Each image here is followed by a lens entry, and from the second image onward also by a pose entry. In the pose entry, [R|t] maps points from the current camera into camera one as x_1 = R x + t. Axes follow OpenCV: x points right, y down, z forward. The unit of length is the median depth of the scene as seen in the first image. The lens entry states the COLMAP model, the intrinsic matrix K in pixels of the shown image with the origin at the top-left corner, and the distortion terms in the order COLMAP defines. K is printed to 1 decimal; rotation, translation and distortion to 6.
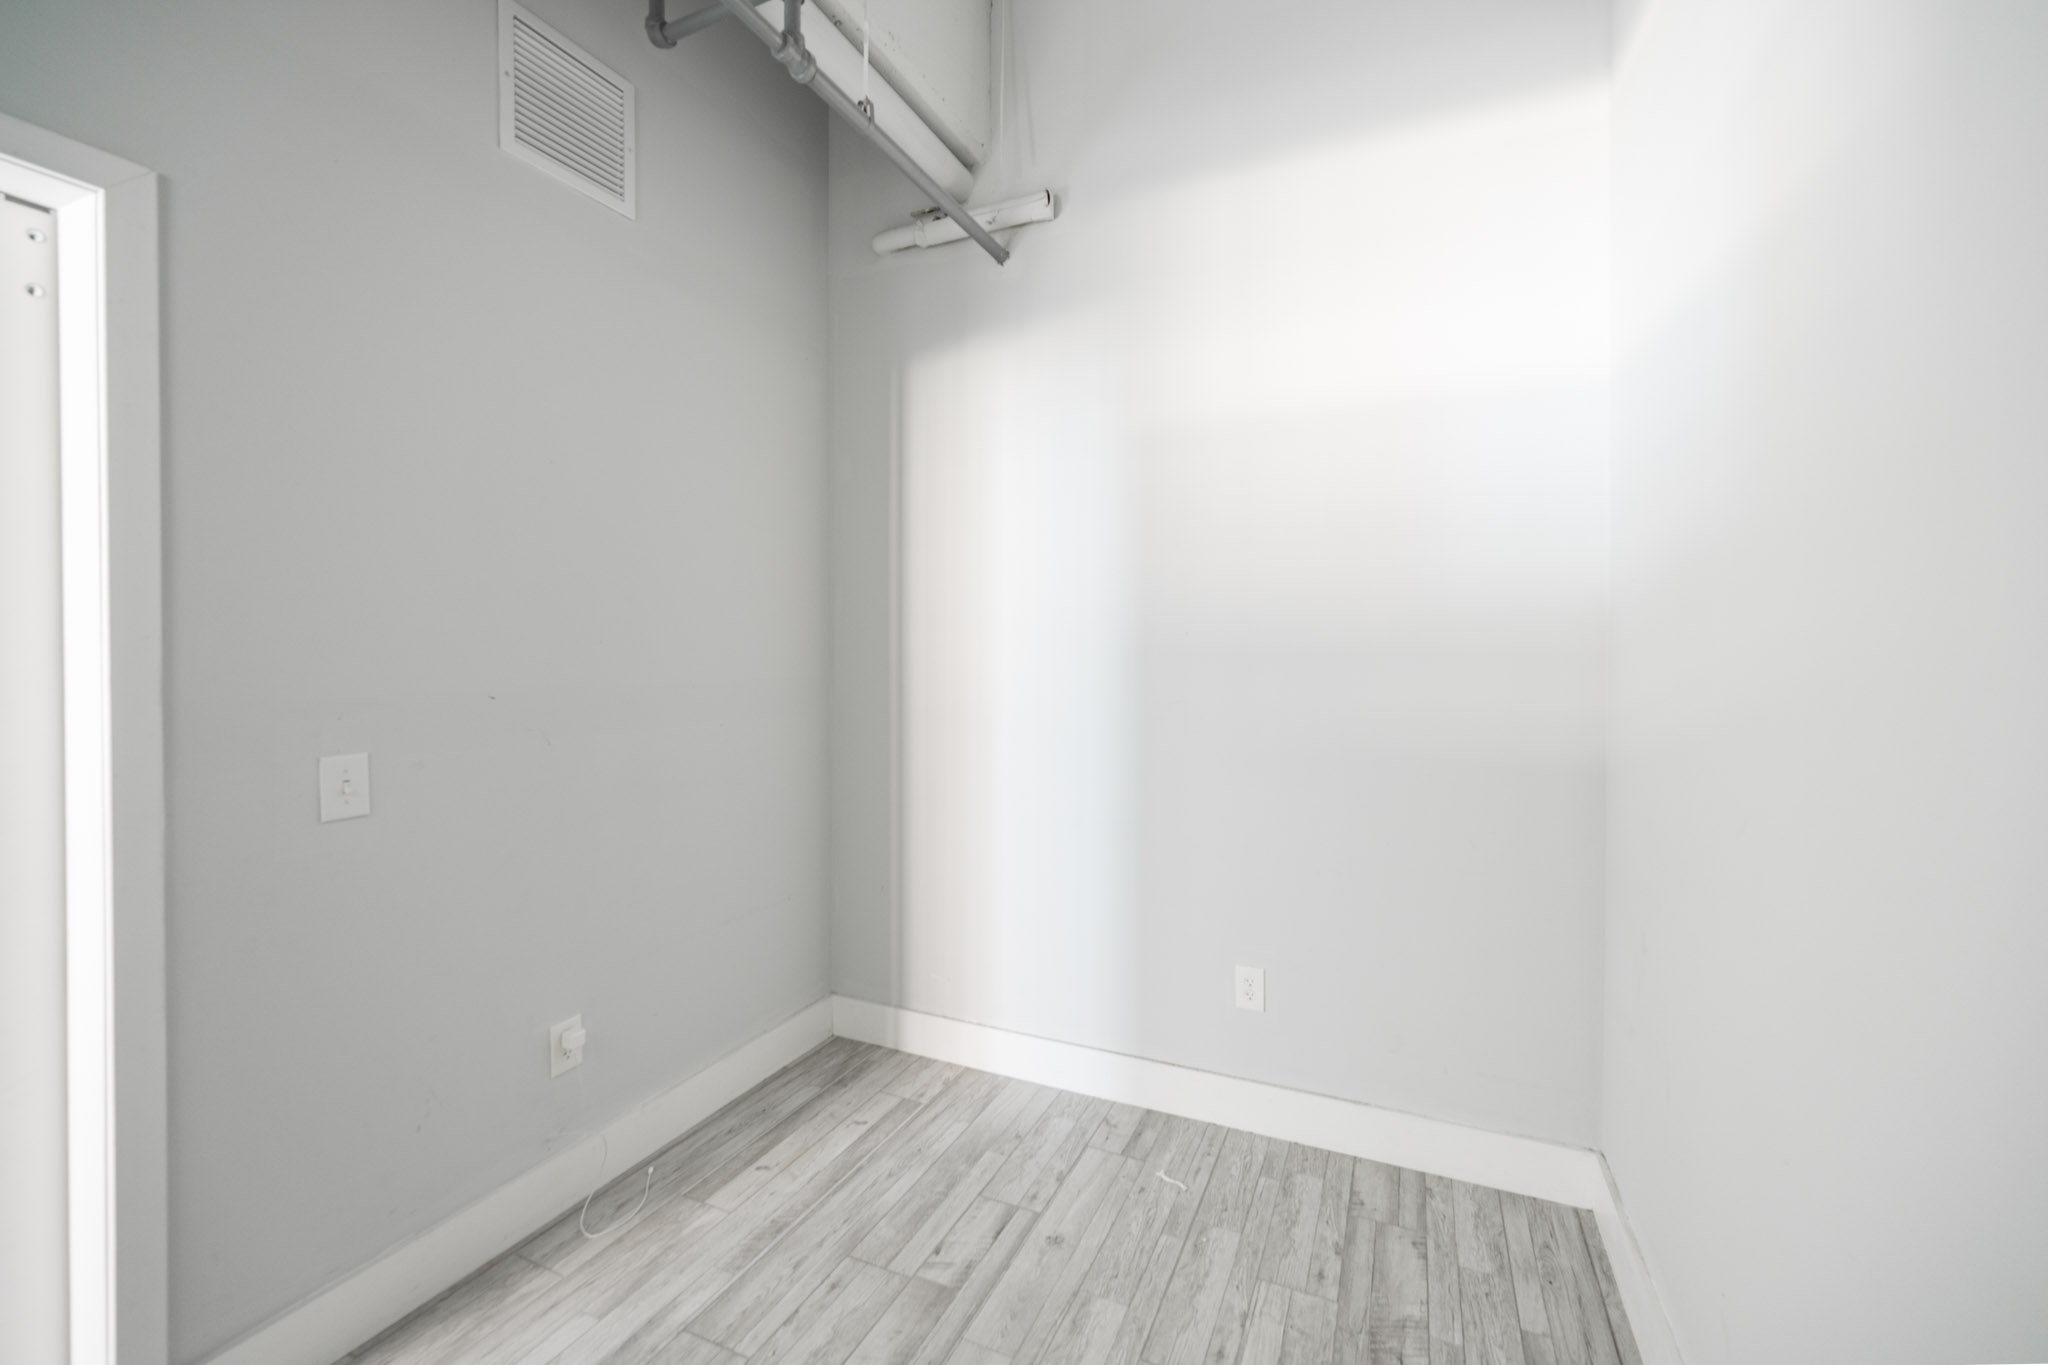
lens RADIAL K [[828.1, 0, 1034.7], [0, 828.1, 652.6], [0, 0, 1]] dist [0.001350, -0.001451]
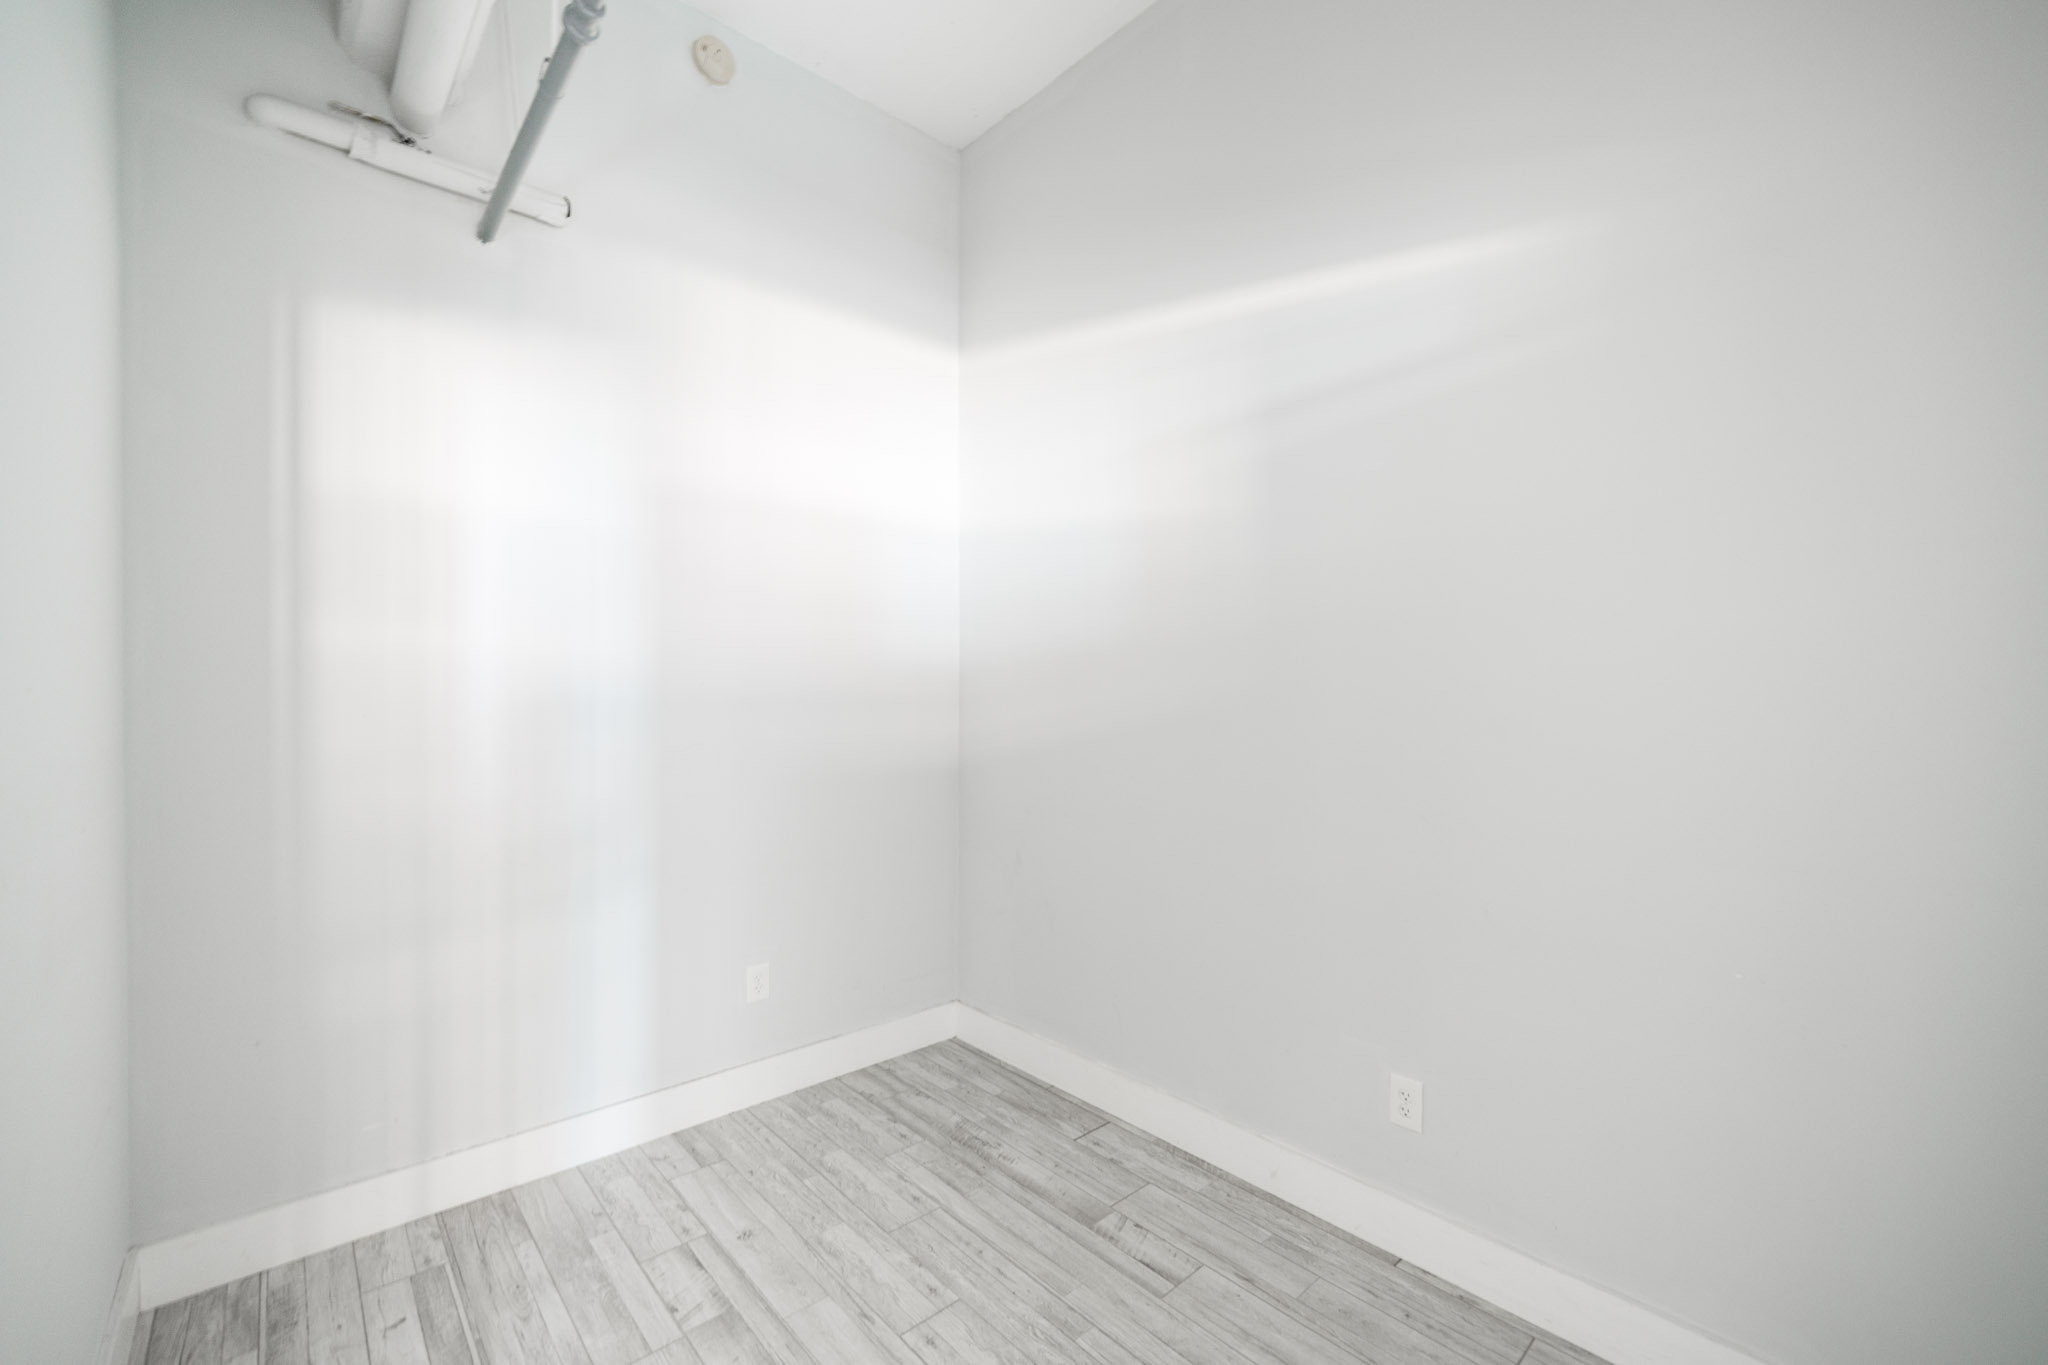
lens RADIAL K [[828.1, 0, 1014.1], [0, 828.1, 689.9], [0, 0, 1]] dist [0.001350, -0.001451]
pose [[0.421814, 0.002765, 0.906678, -0.774115], [0.000199, 0.999995, -0.003143, -0.008893], [-0.906682, 0.001506, 0.421811, 0.200862]]
